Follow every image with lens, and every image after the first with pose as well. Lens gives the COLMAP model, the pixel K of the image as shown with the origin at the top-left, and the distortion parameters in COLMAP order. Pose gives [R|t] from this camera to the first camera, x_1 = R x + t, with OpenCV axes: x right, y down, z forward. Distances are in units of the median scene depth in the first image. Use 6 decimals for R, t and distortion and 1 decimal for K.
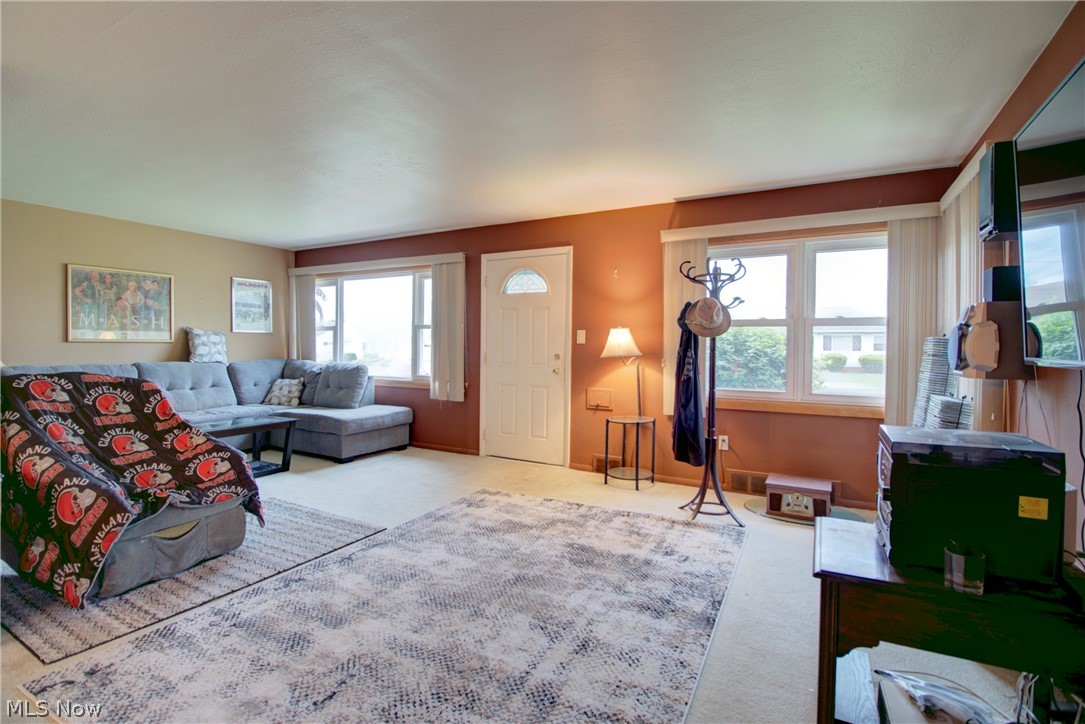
lens RADIAL K [[508.8, 0, 542.5], [0, 508.8, 353.0], [0, 0, 1]] dist [-0.015332, -0.003978]
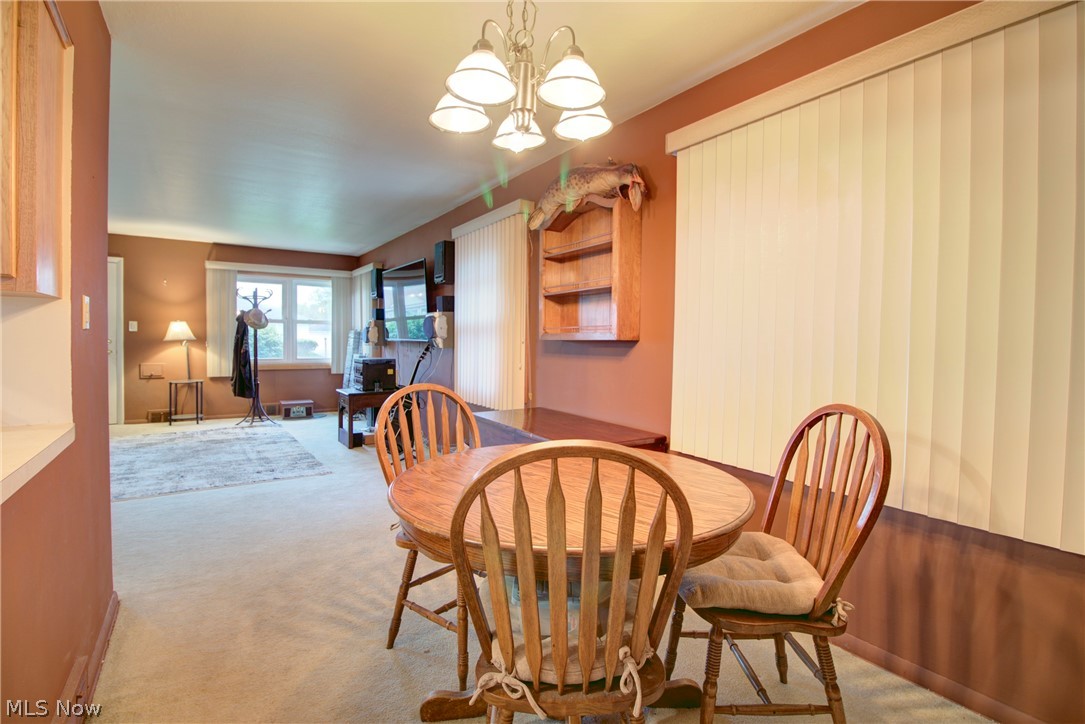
lens RADIAL K [[508.8, 0, 549.2], [0, 508.8, 360.1], [0, 0, 1]] dist [-0.015332, -0.003978]
pose [[0.446308, -0.042916, 0.893850, -0.842206], [0.004354, 0.998942, 0.045788, 0.002338], [-0.894869, -0.016544, 0.446023, -0.793767]]
